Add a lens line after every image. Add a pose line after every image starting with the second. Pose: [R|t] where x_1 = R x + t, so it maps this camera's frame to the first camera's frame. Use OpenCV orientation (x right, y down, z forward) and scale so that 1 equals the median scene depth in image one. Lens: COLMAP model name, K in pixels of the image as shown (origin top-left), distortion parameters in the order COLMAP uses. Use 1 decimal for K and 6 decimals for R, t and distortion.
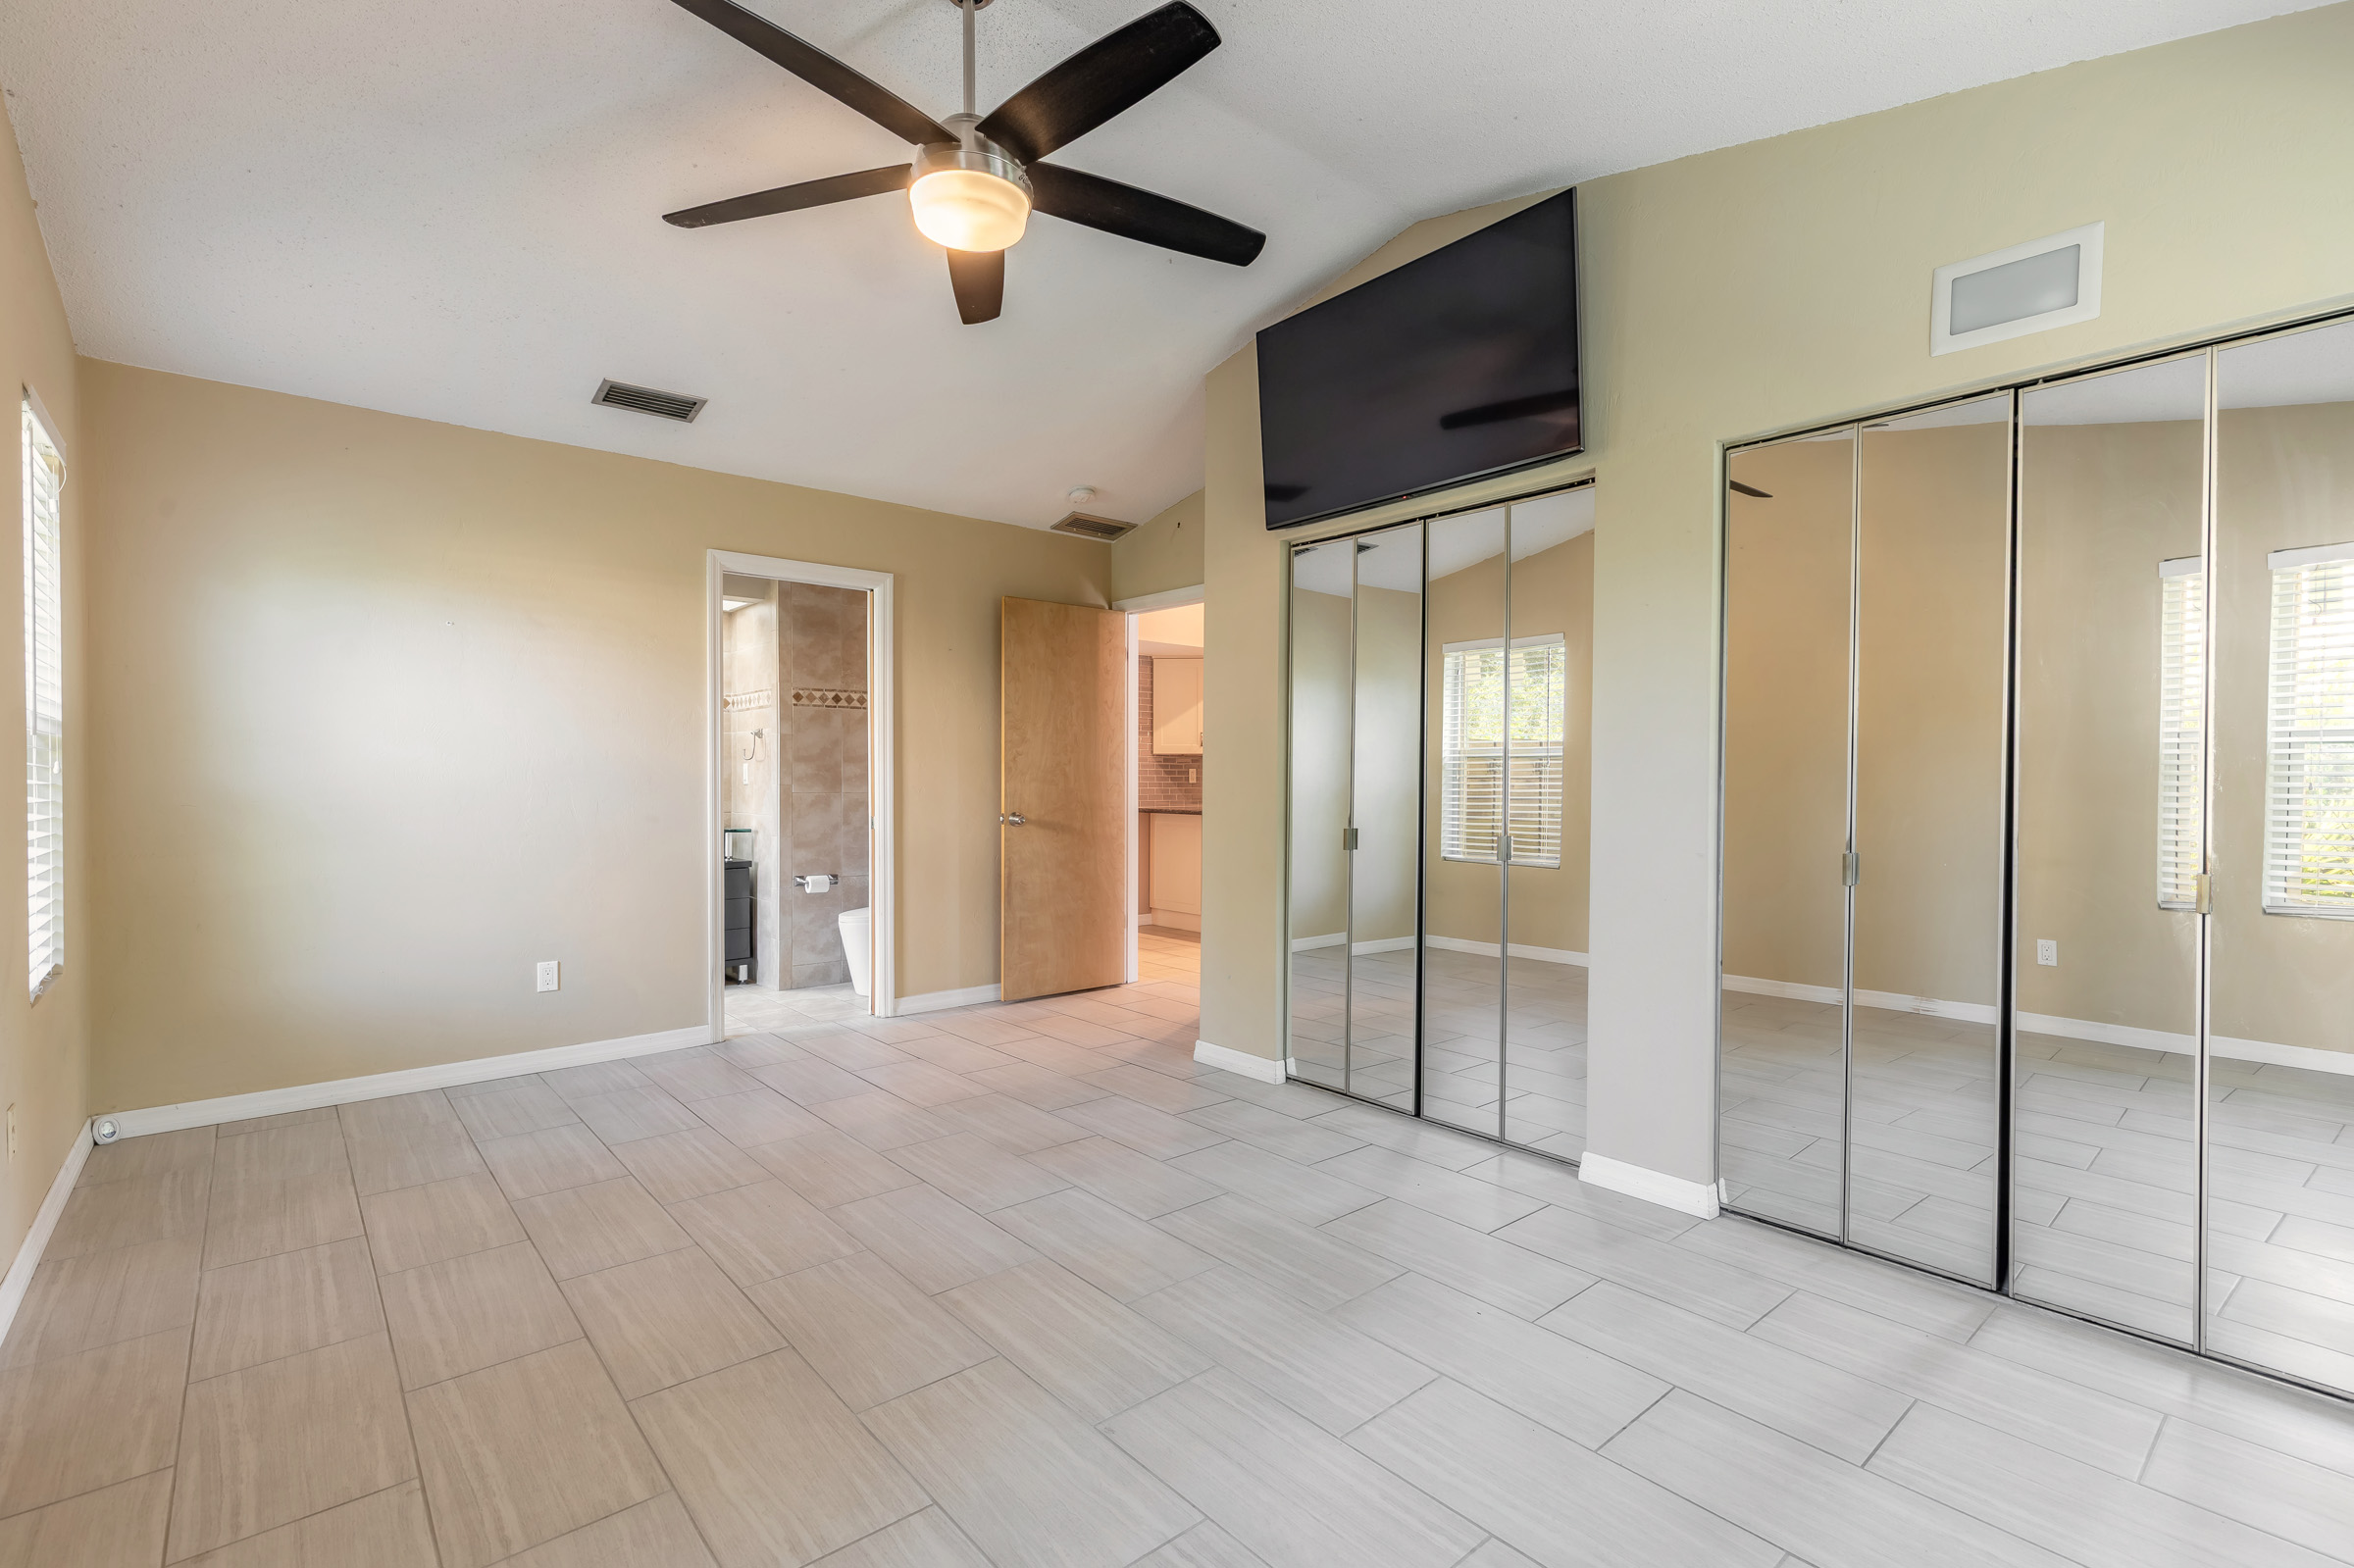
lens RADIAL K [[1059.6, 0, 1176.3], [0, 1059.6, 787.9], [0, 0, 1]] dist [0.002572, -0.000019]
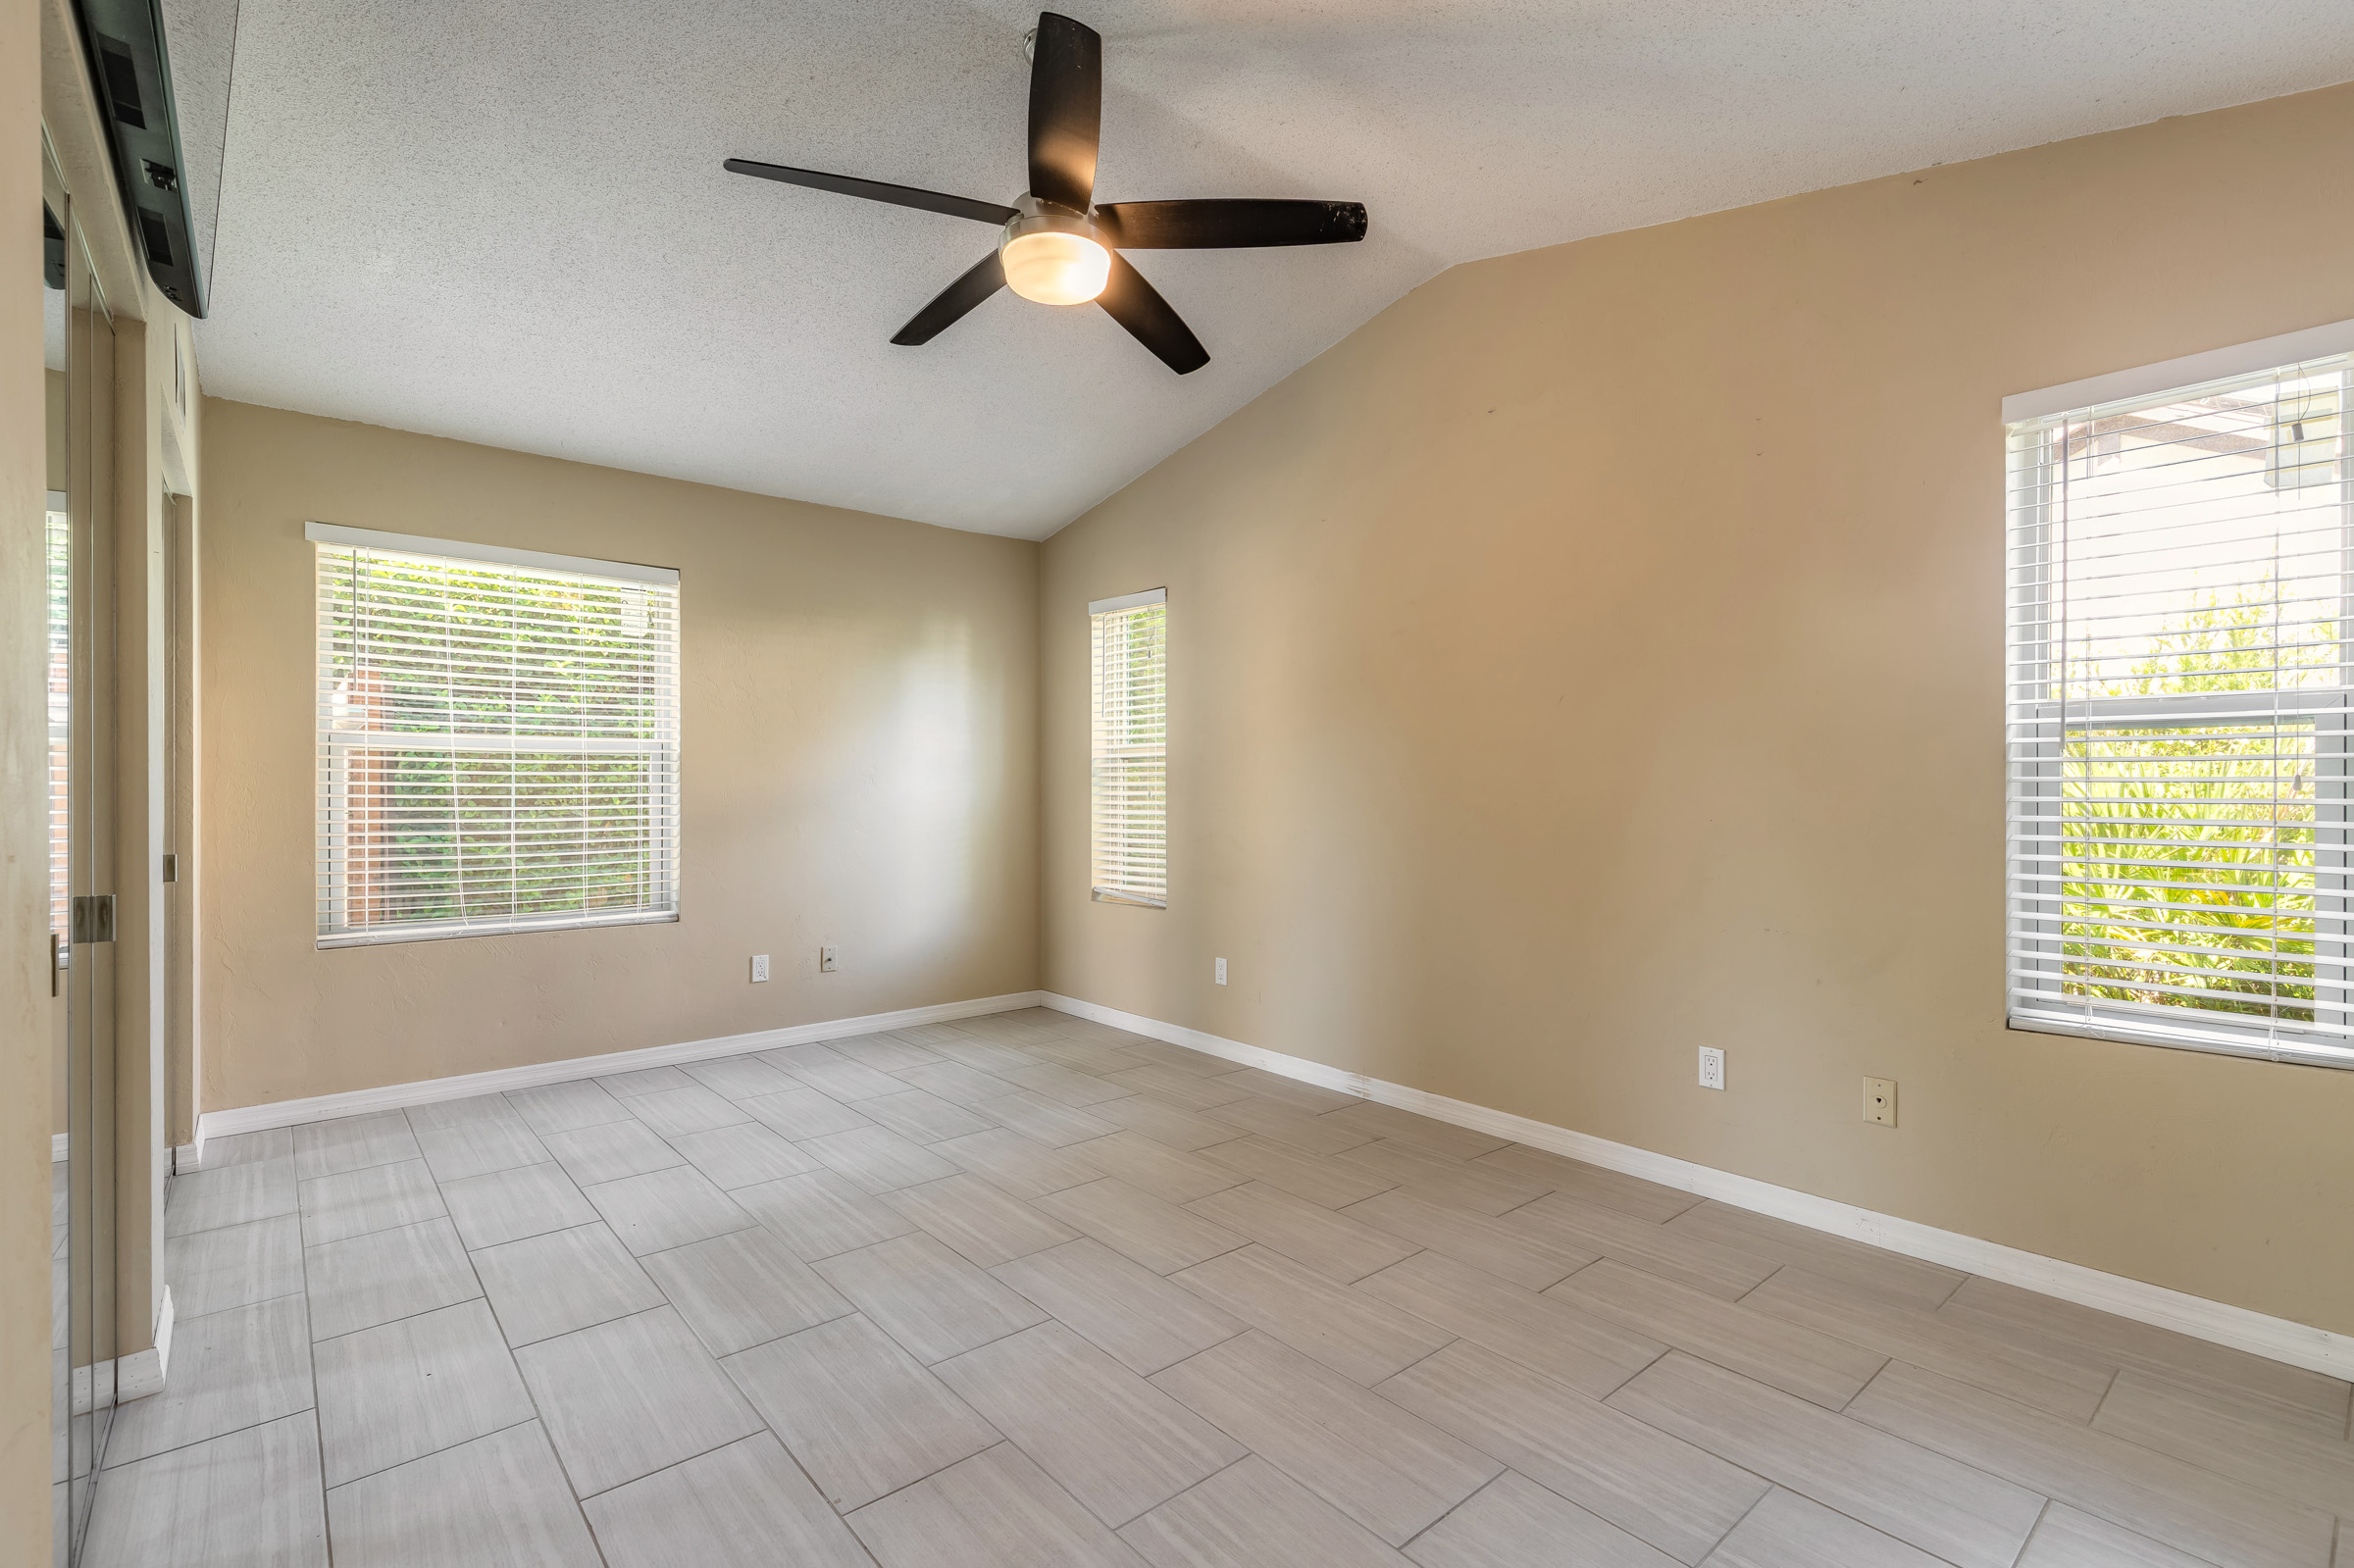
lens RADIAL K [[1059.6, 0, 1177.0], [0, 1059.6, 790.5], [0, 0, 1]] dist [0.002572, -0.000019]
pose [[-0.999983, -0.005798, 0.000051, -0.328618], [-0.005797, 0.999933, 0.010055, -0.021834], [-0.000109, 0.010054, -0.999949, 2.155442]]
